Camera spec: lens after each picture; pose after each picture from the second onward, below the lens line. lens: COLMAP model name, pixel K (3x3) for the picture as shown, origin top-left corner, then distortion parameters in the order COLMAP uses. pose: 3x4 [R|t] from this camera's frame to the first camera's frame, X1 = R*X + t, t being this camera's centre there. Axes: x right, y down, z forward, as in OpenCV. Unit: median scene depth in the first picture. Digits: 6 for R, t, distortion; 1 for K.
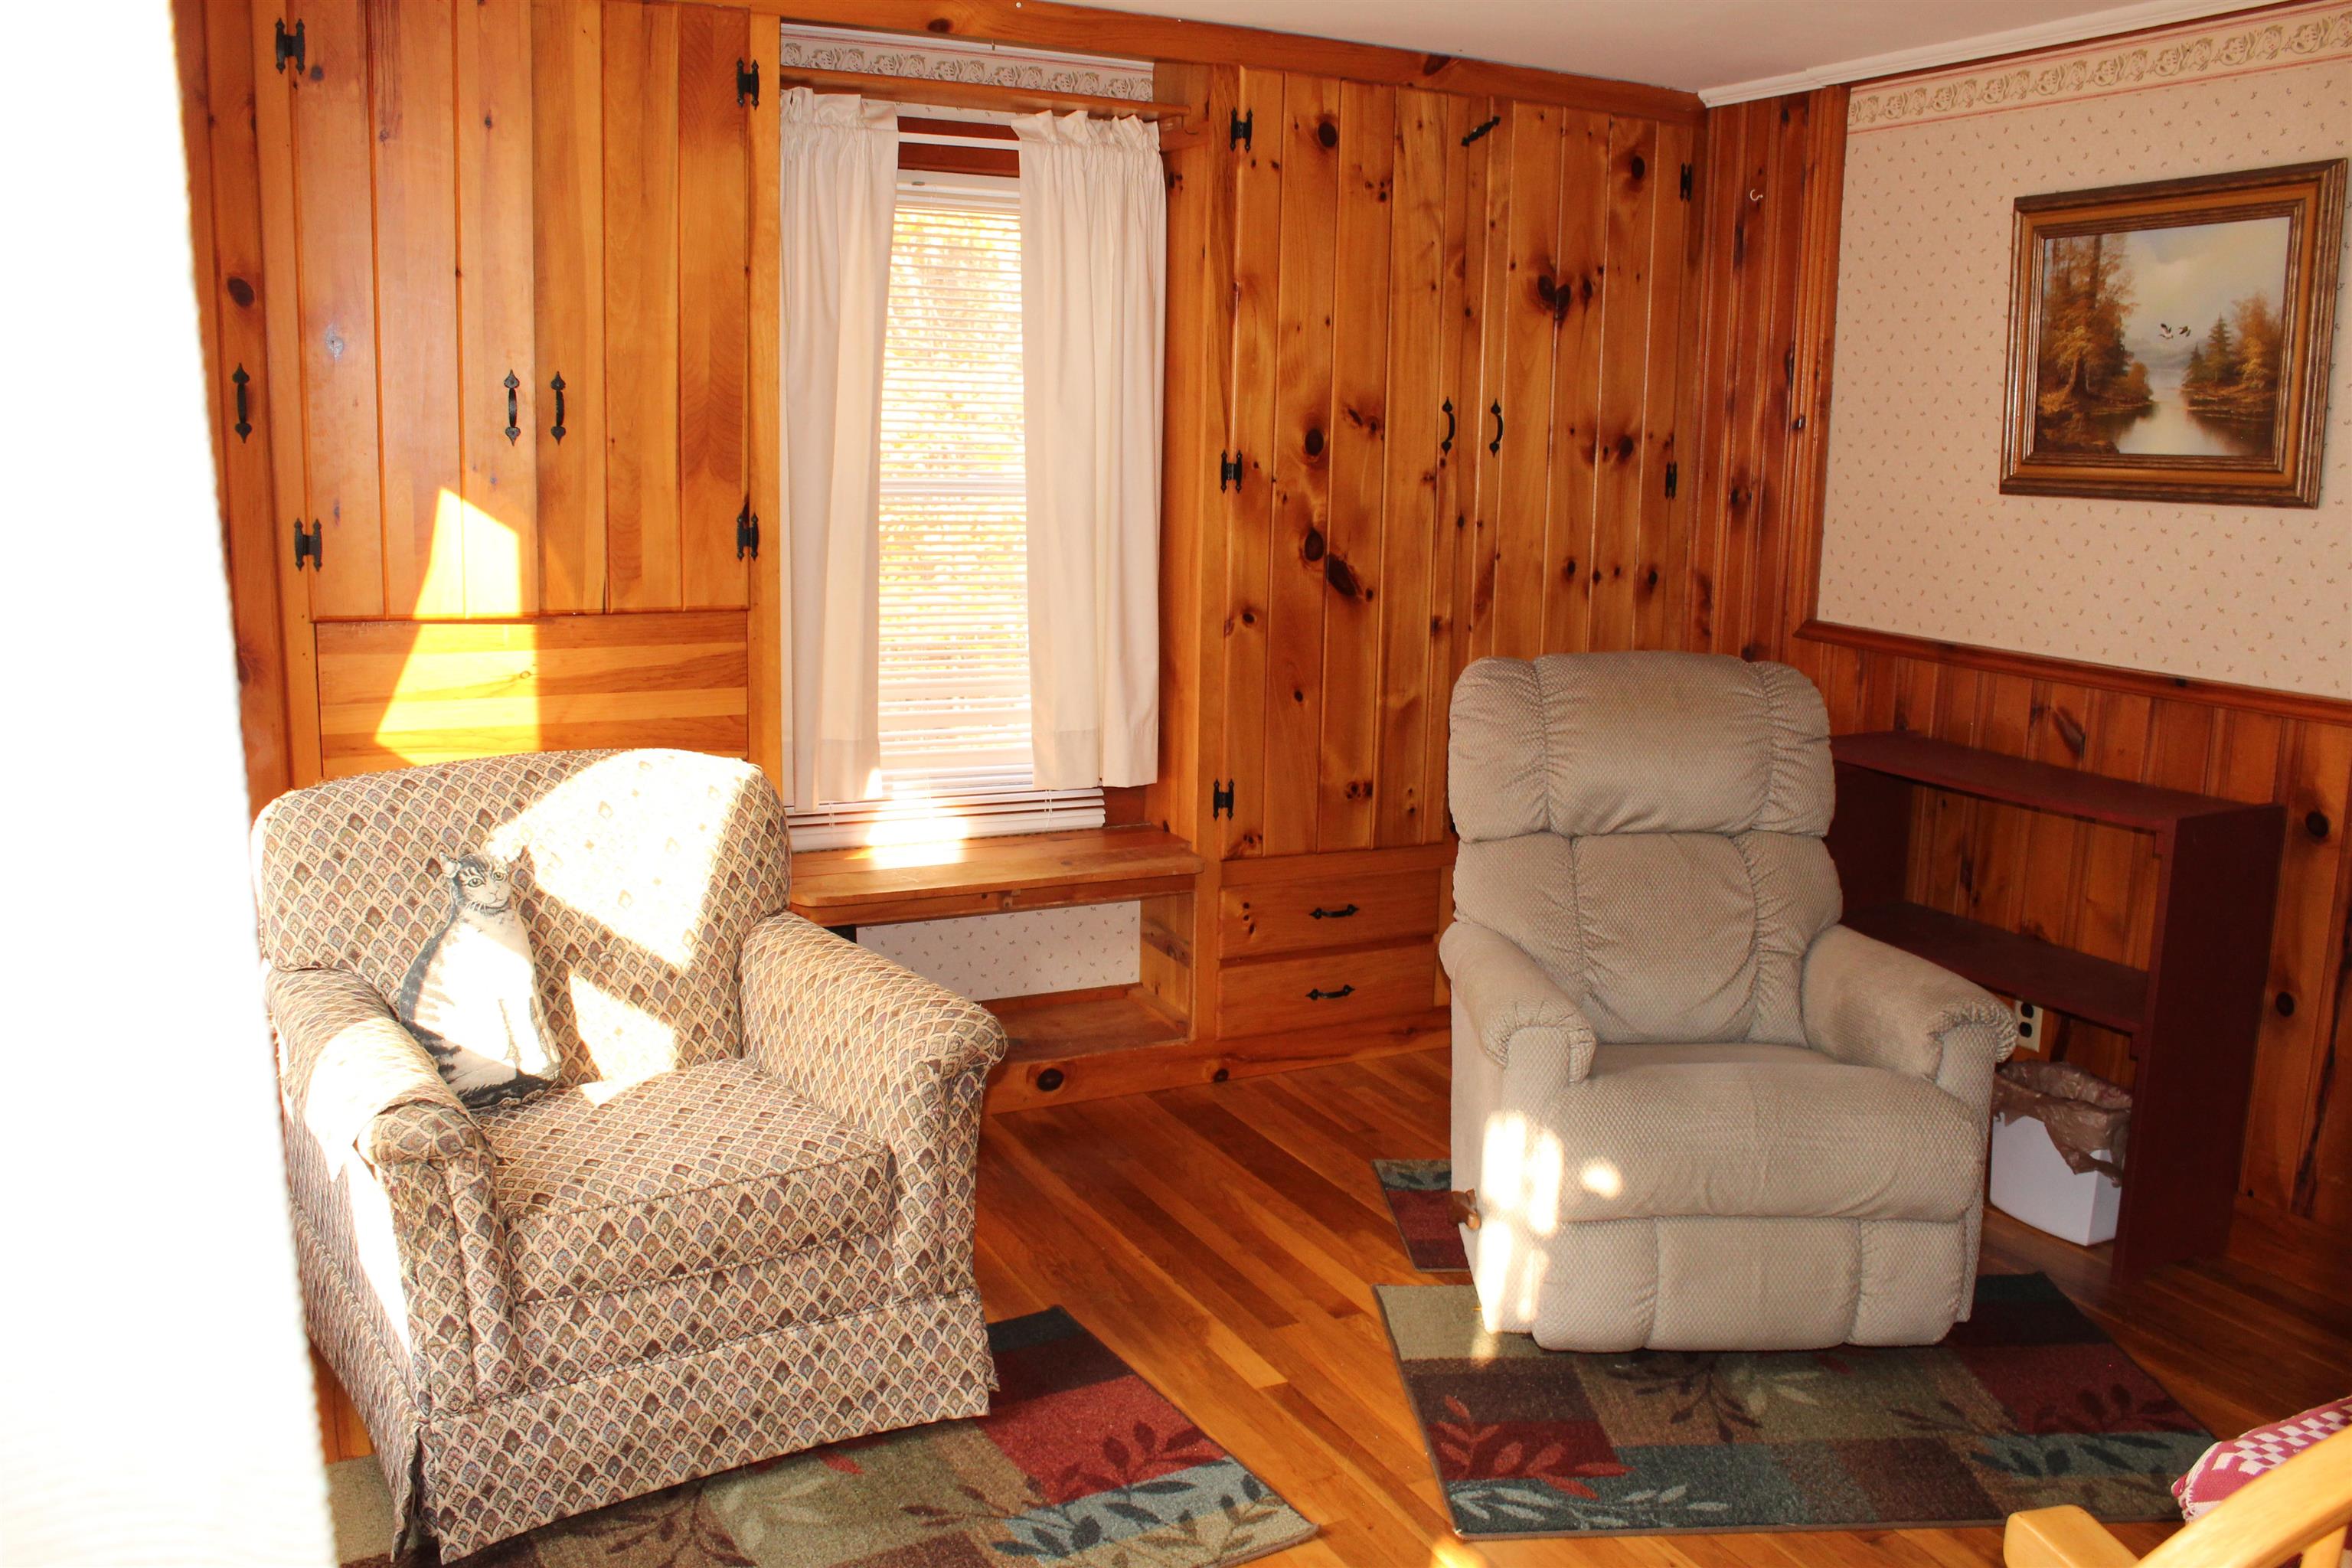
lens RADIAL K [[1986.0, 0, 1192.0], [0, 1986.0, 779.6], [0, 0, 1]] dist [-0.141439, 0.107157]
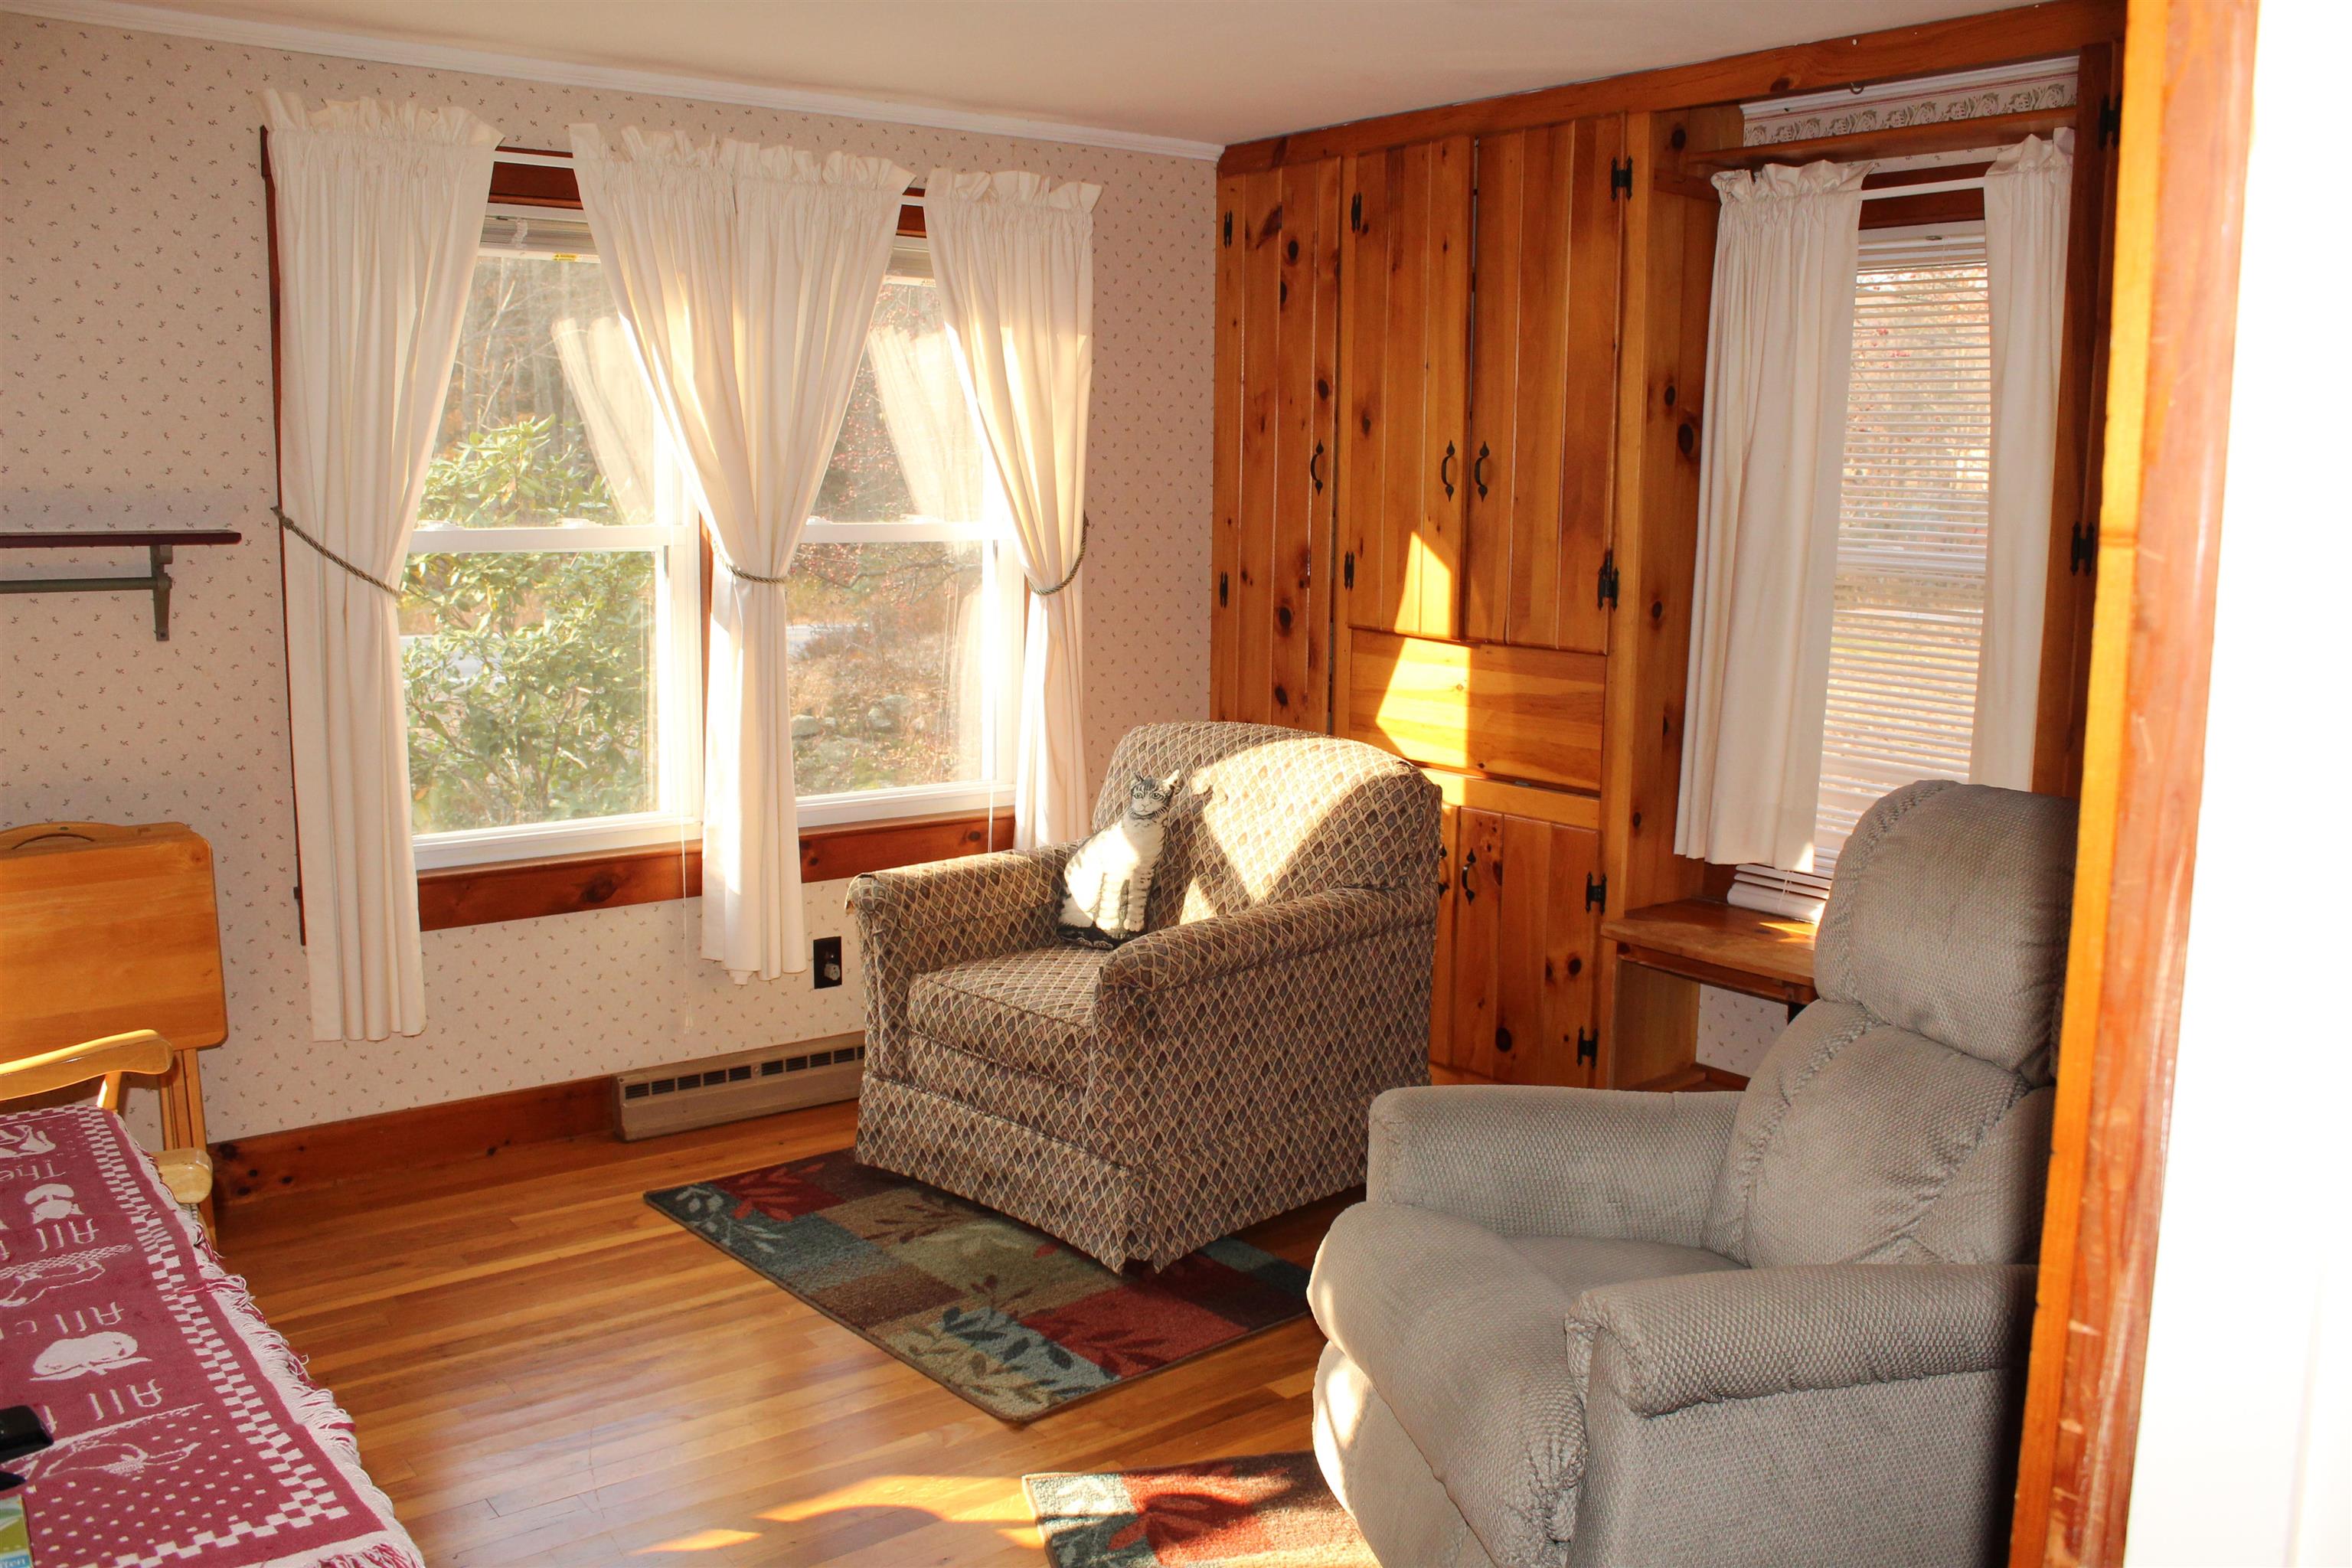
lens RADIAL K [[1986.0, 0, 1179.5], [0, 1986.0, 787.4], [0, 0, 1]] dist [-0.141439, 0.107157]
pose [[0.189704, 0.132349, -0.972880, 0.963978], [-0.186230, 0.977736, 0.096696, -0.090908], [0.964018, 0.162835, 0.210128, 0.659209]]
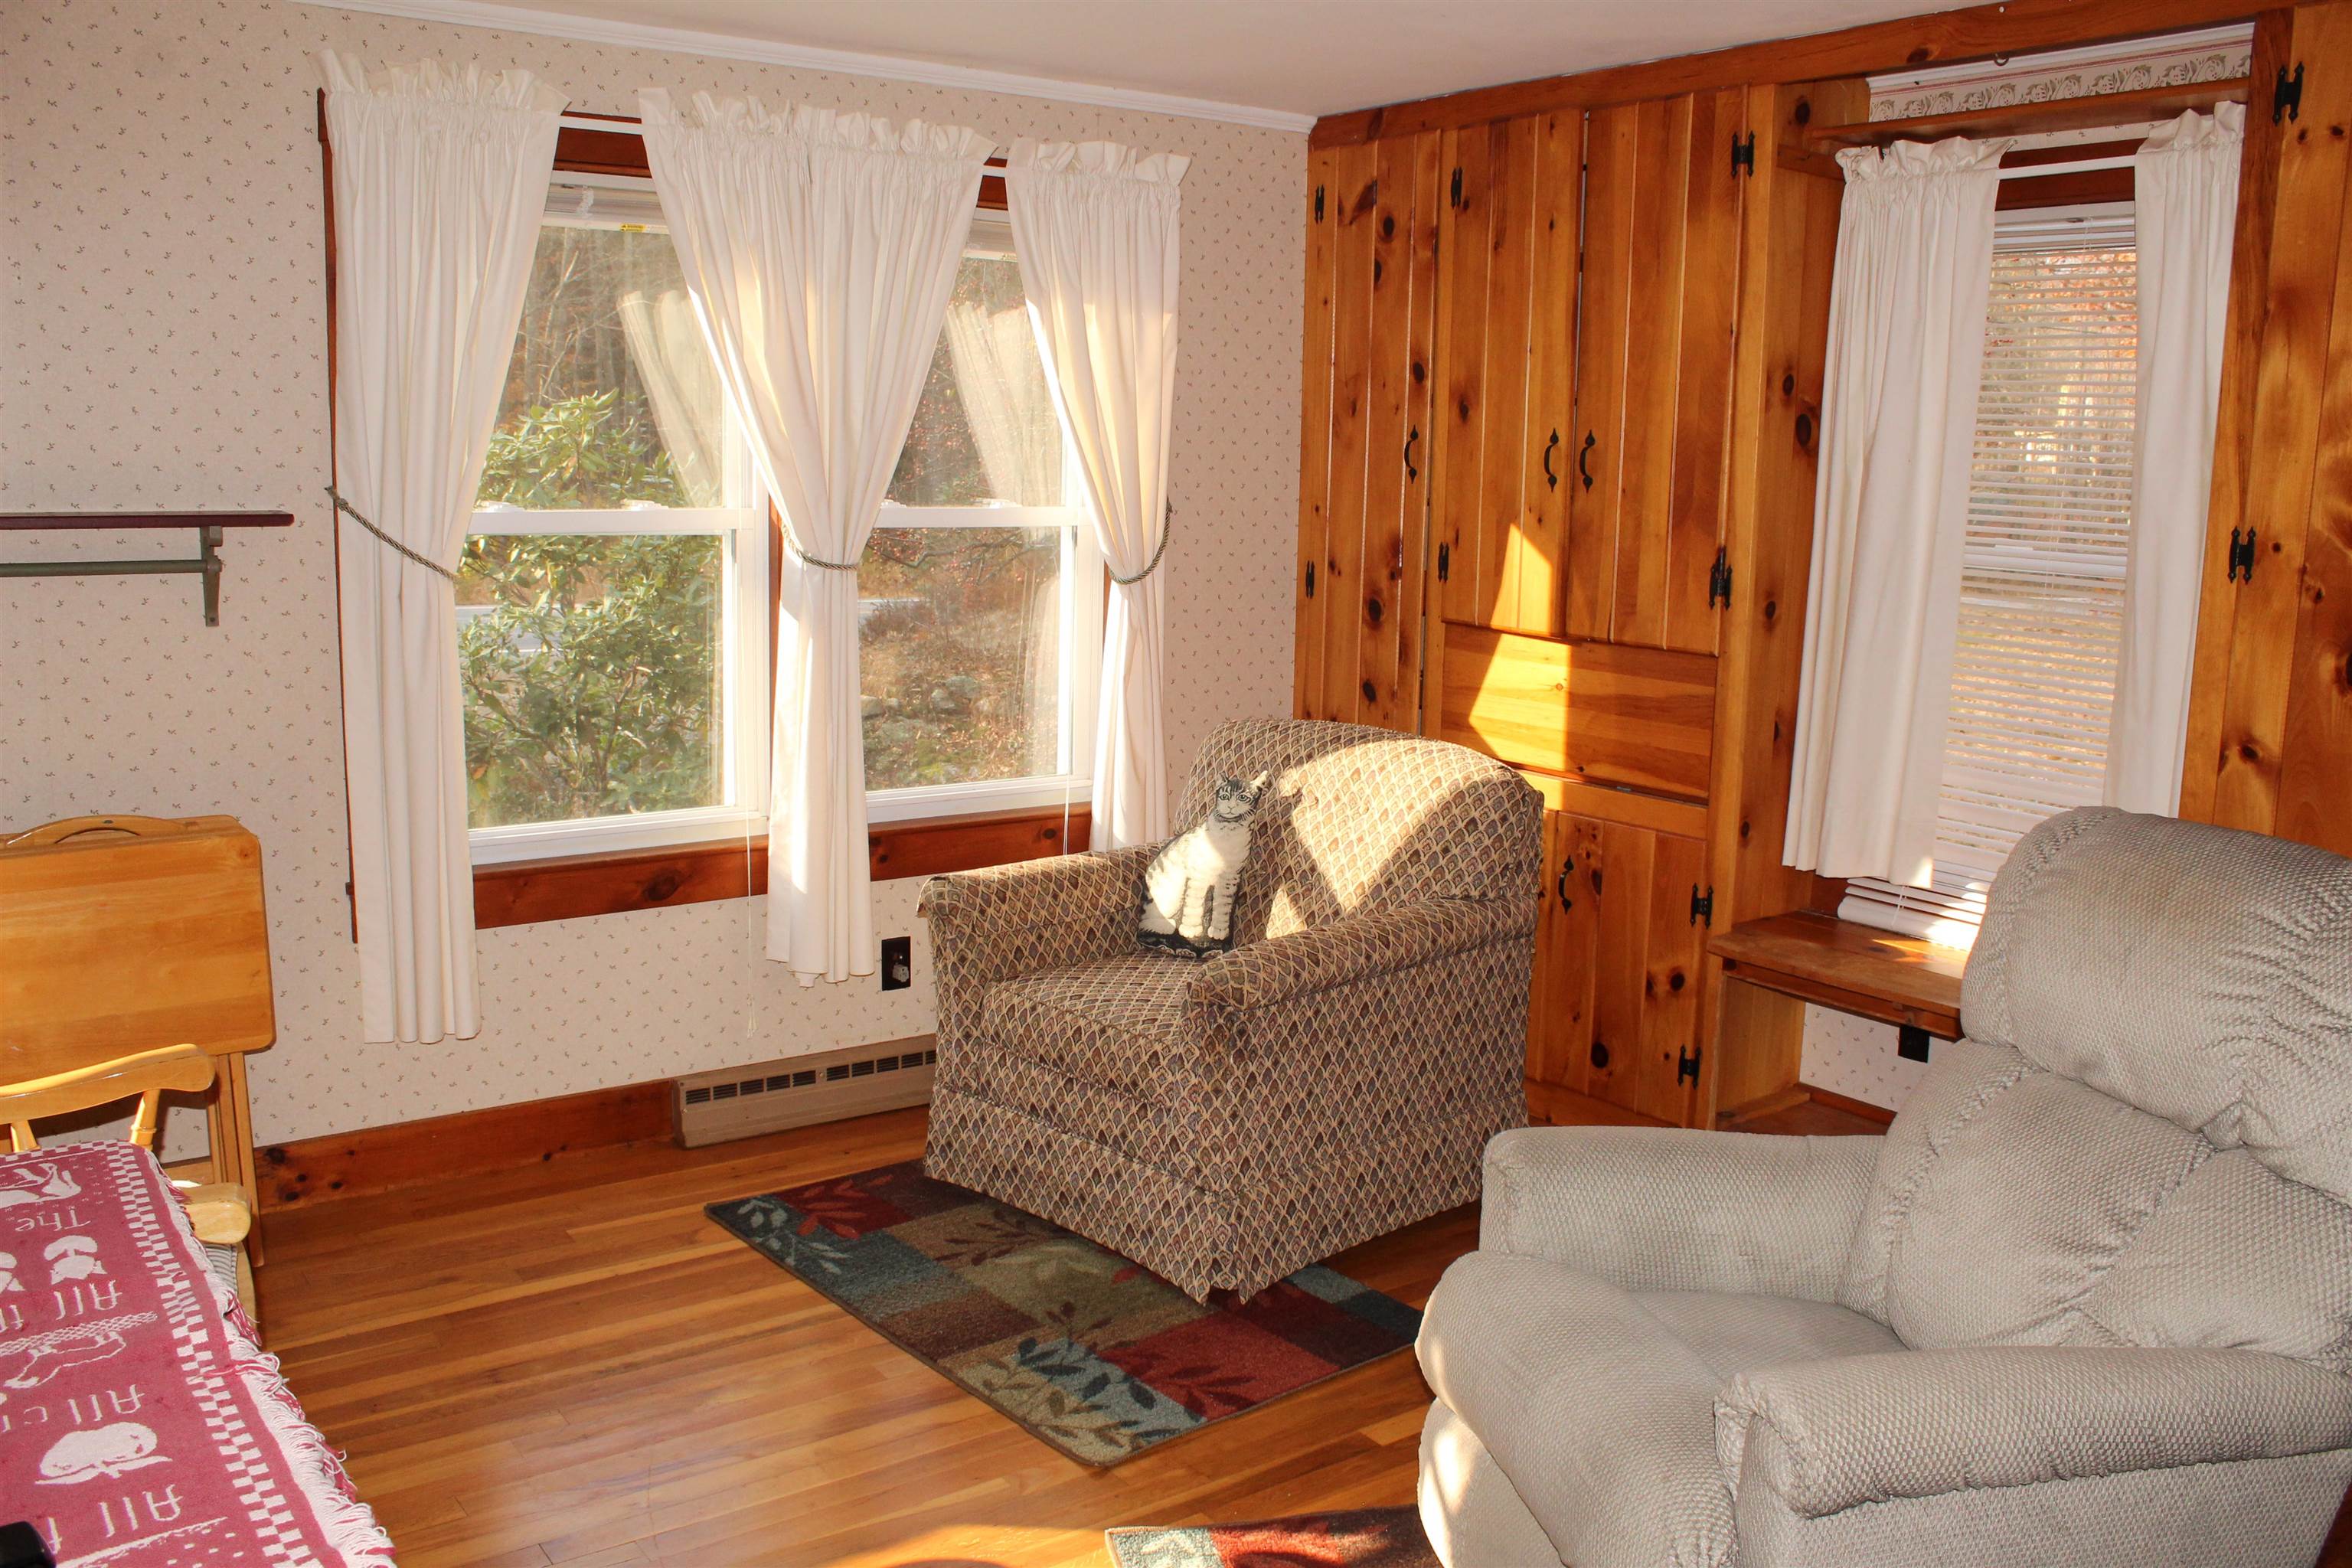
lens RADIAL K [[1986.0, 0, 1181.1], [0, 1986.0, 785.9], [0, 0, 1]] dist [-0.141439, 0.107157]
pose [[0.162035, 0.145957, -0.975931, 0.901086], [-0.196300, 0.974002, 0.113077, -0.097207], [0.967063, 0.173253, 0.186474, 0.648024]]
